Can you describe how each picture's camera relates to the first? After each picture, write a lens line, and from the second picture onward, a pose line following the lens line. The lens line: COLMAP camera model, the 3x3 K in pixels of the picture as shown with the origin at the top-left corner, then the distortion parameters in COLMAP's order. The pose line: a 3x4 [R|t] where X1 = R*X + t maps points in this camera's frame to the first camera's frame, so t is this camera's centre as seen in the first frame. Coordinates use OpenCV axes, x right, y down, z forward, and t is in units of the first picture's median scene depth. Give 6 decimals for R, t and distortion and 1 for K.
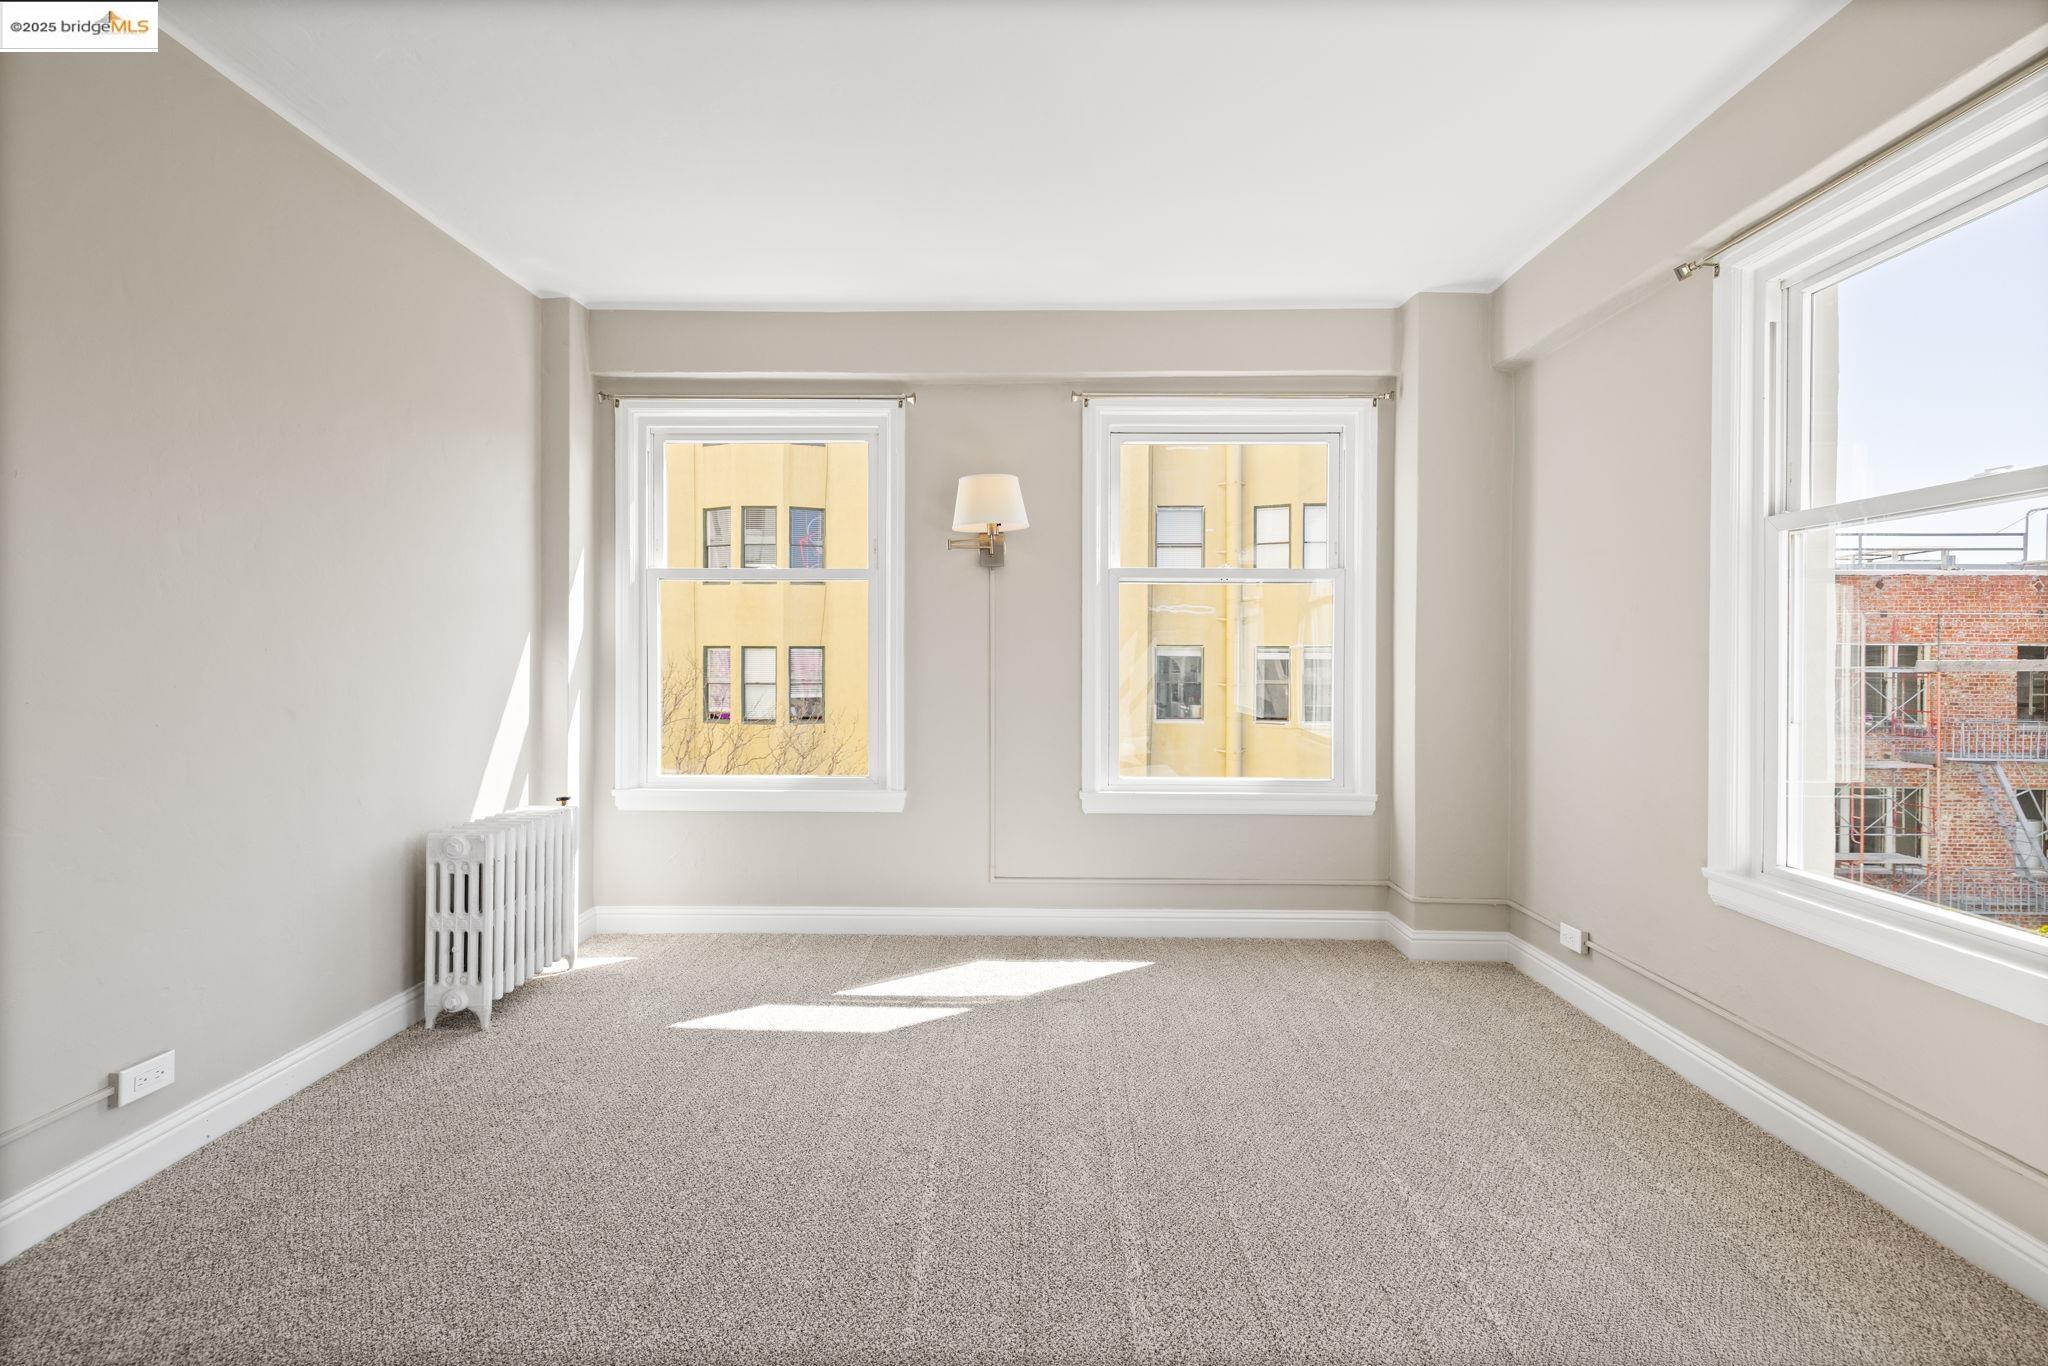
lens RADIAL K [[881.3, 0, 1015.3], [0, 881.3, 666.3], [0, 0, 1]] dist [0.007040, 0.001692]
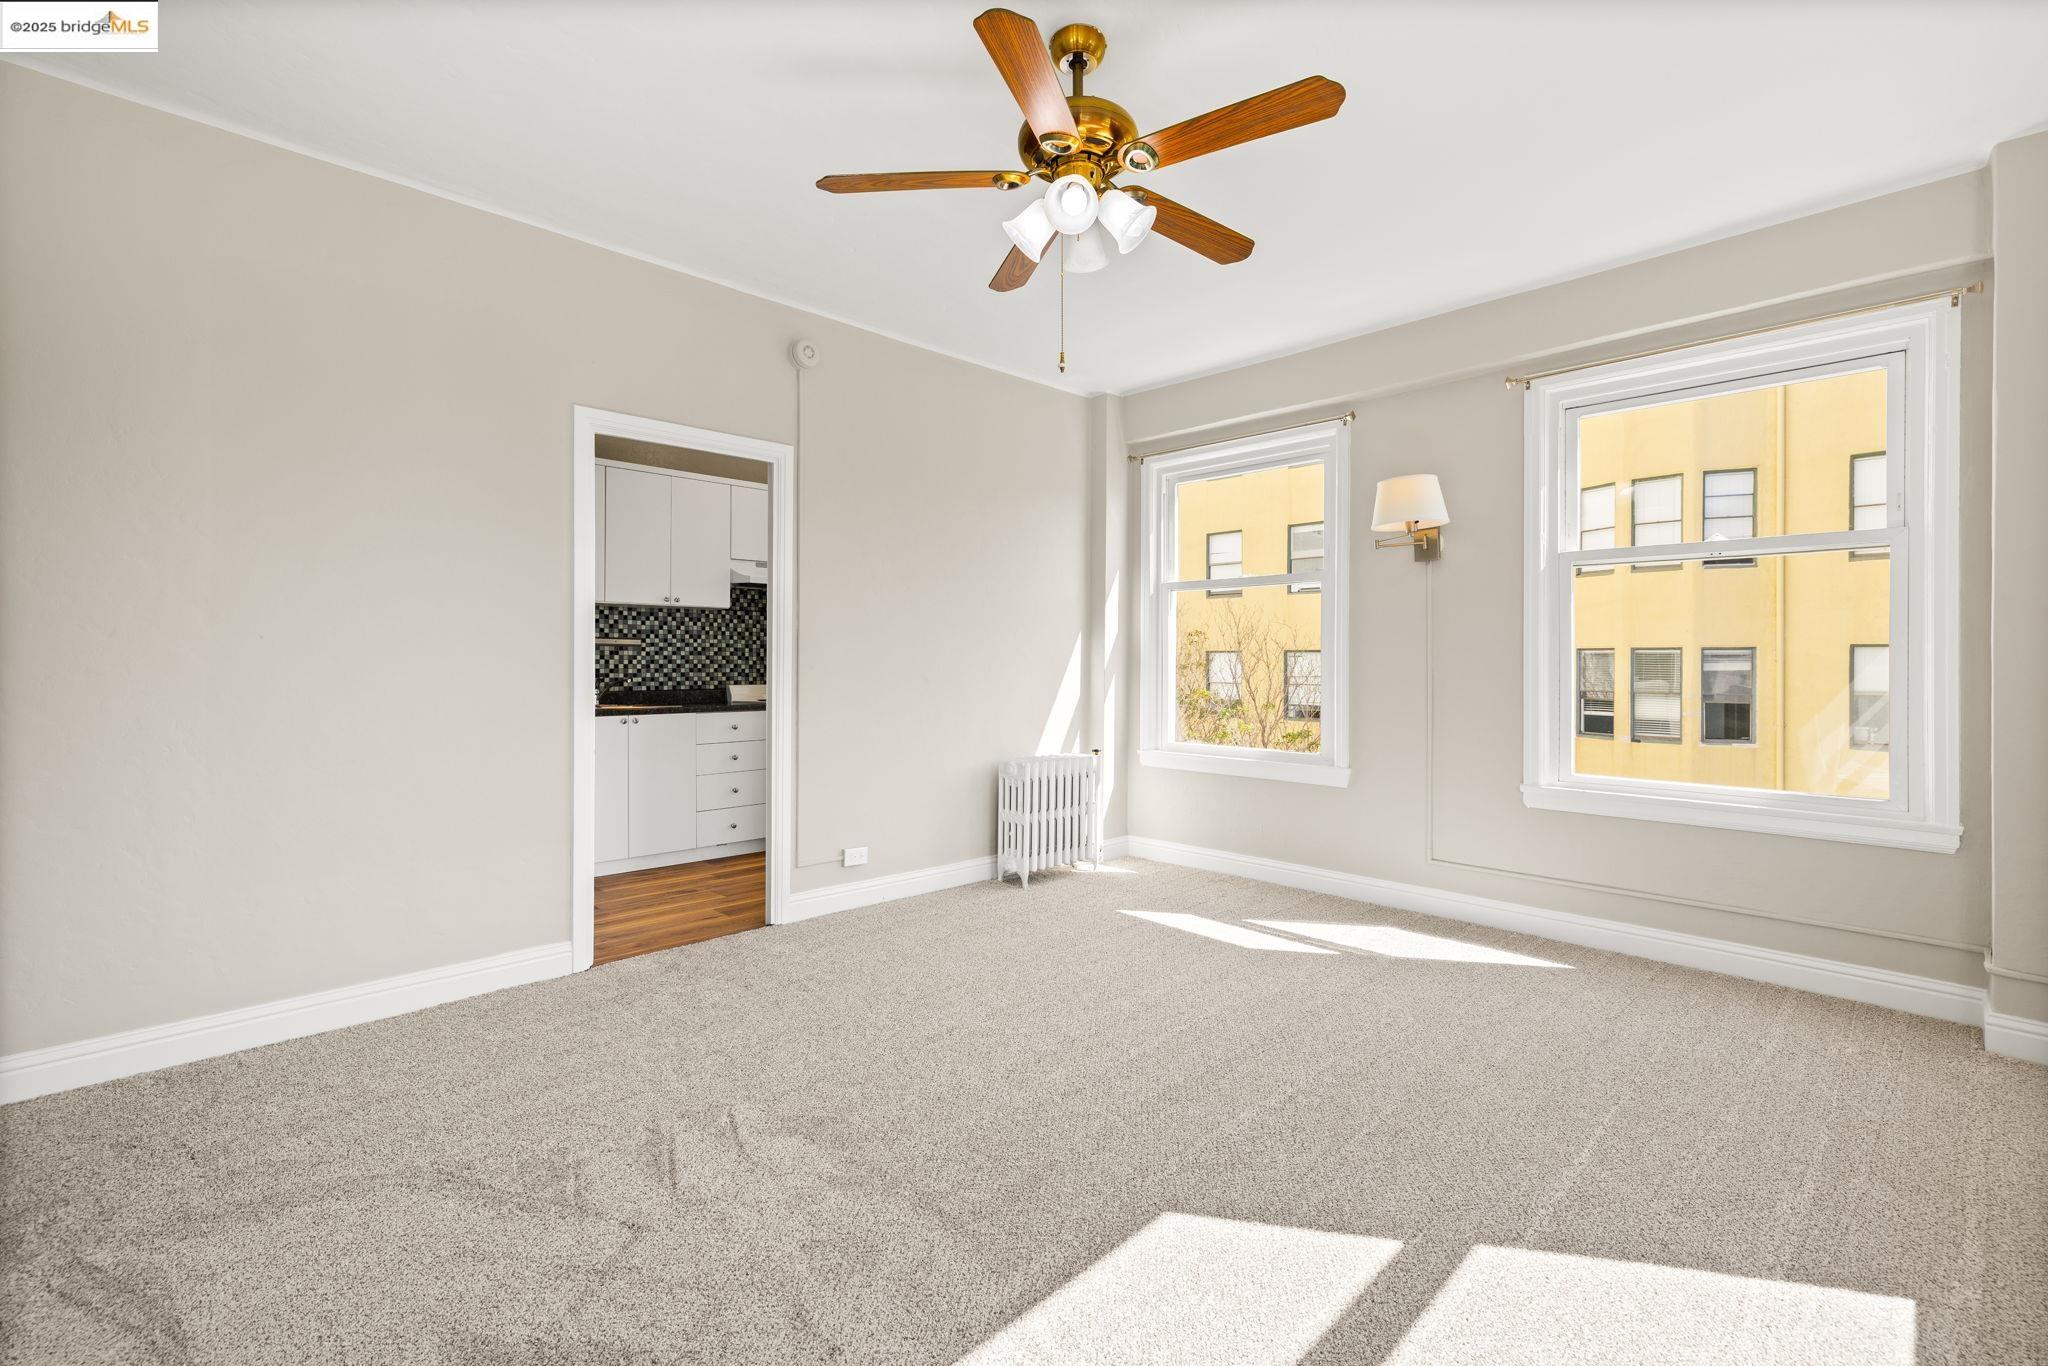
lens RADIAL K [[881.3, 0, 1010.6], [0, 881.3, 663.4], [0, 0, 1]] dist [0.007040, 0.001692]
pose [[0.712395, 0.002773, -0.701774, 0.375484], [-0.009598, 0.999937, -0.005792, 0.020461], [0.701713, 0.010861, 0.712376, -0.098640]]
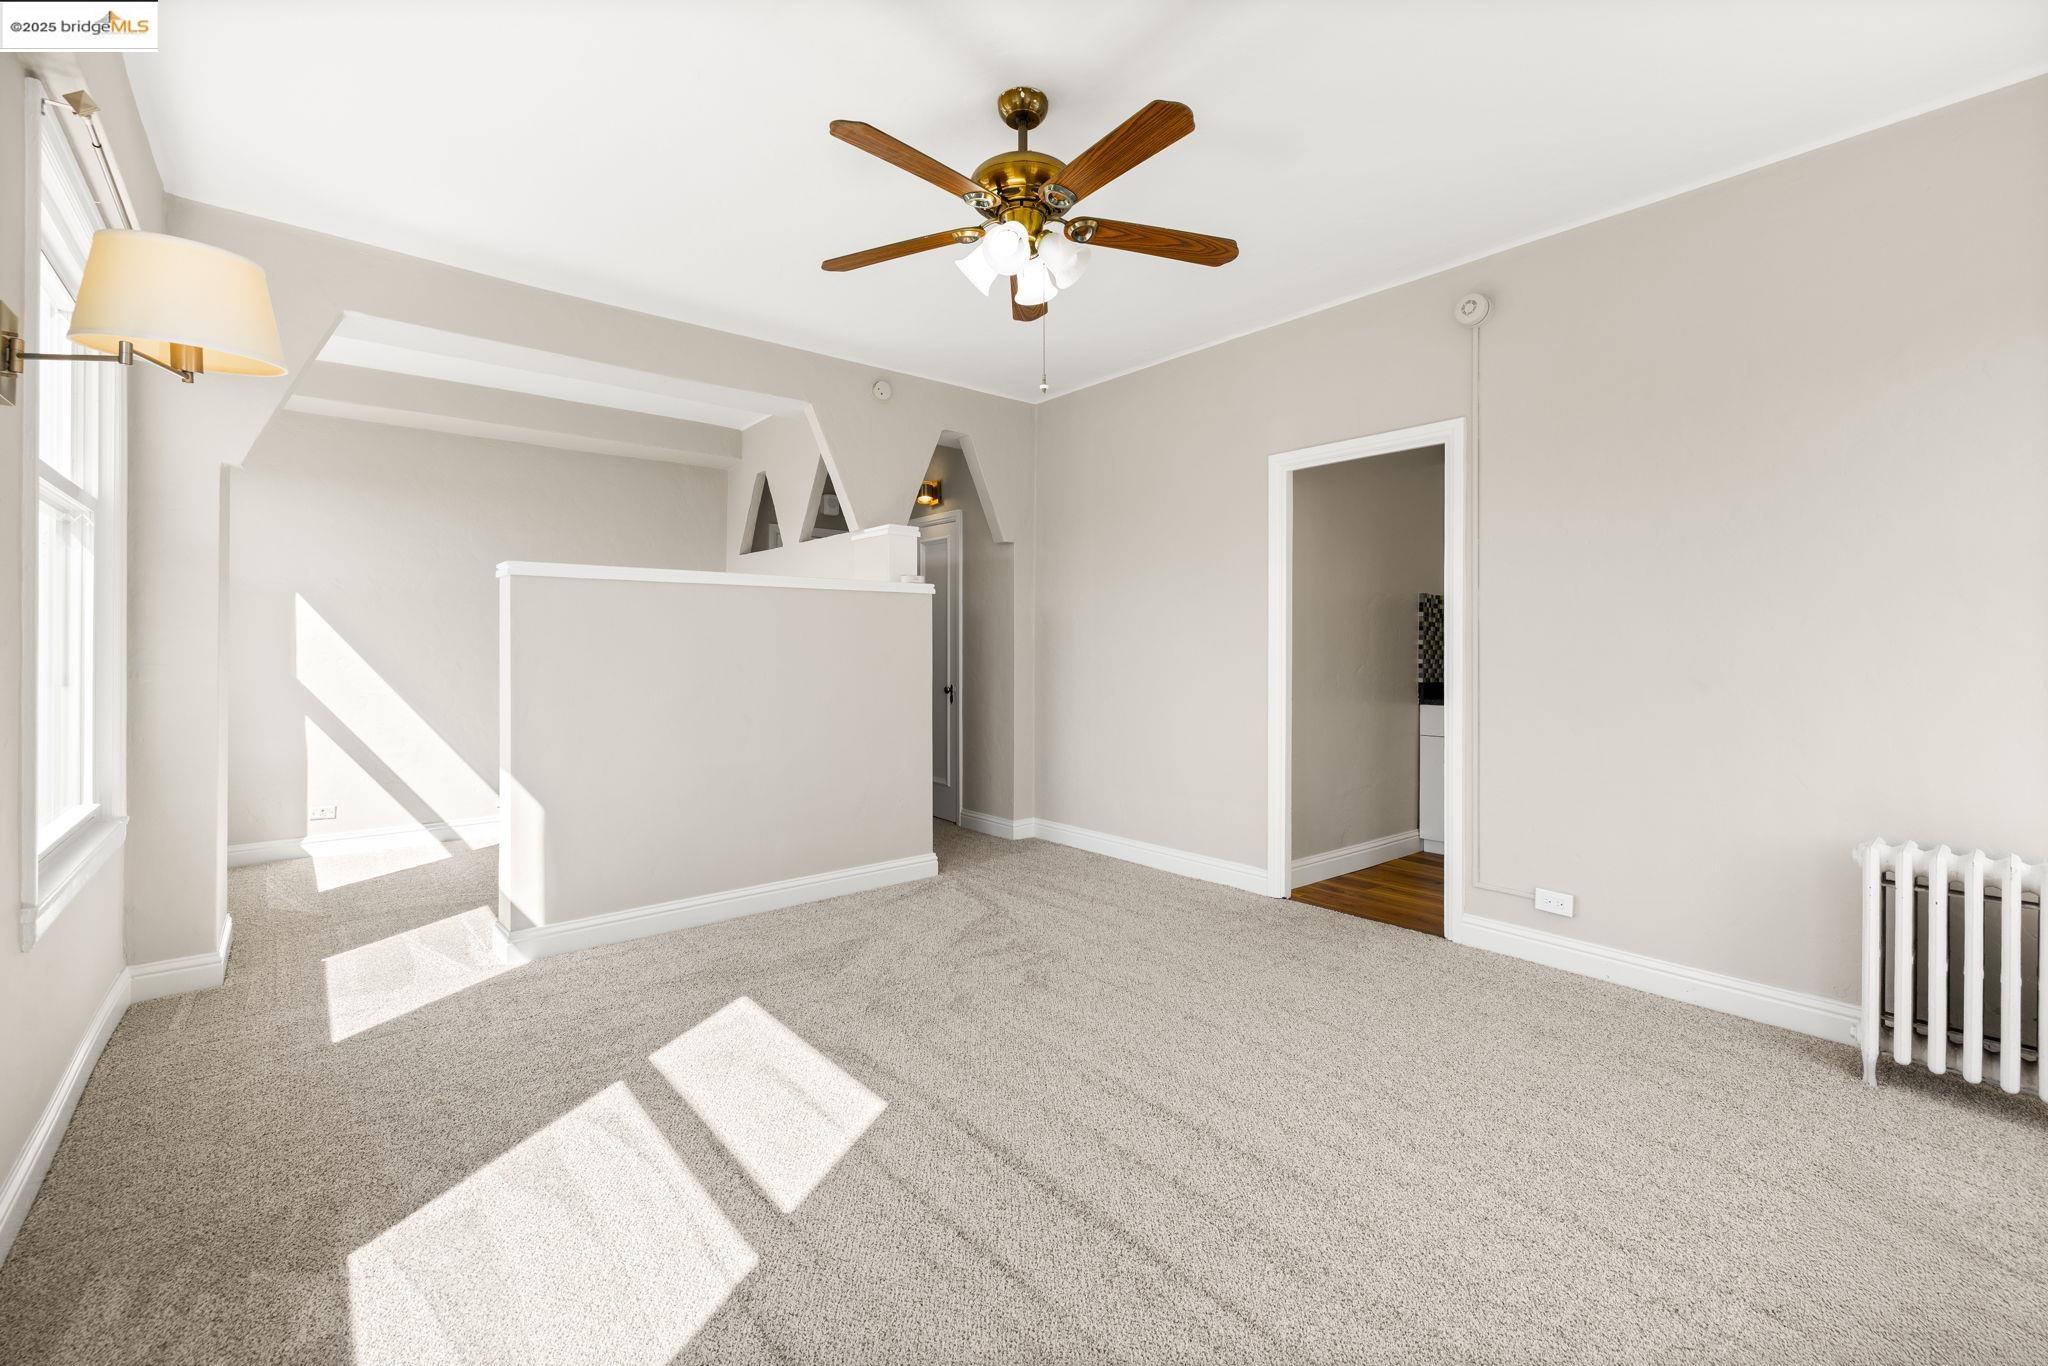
lens RADIAL K [[881.3, 0, 1060.7], [0, 881.3, 652.0], [0, 0, 1]] dist [0.007040, 0.001692]
pose [[-0.727036, -0.002191, -0.686596, 0.422305], [-0.012635, 0.999868, 0.010189, 0.006119], [0.686483, 0.016083, -0.726968, 0.868682]]
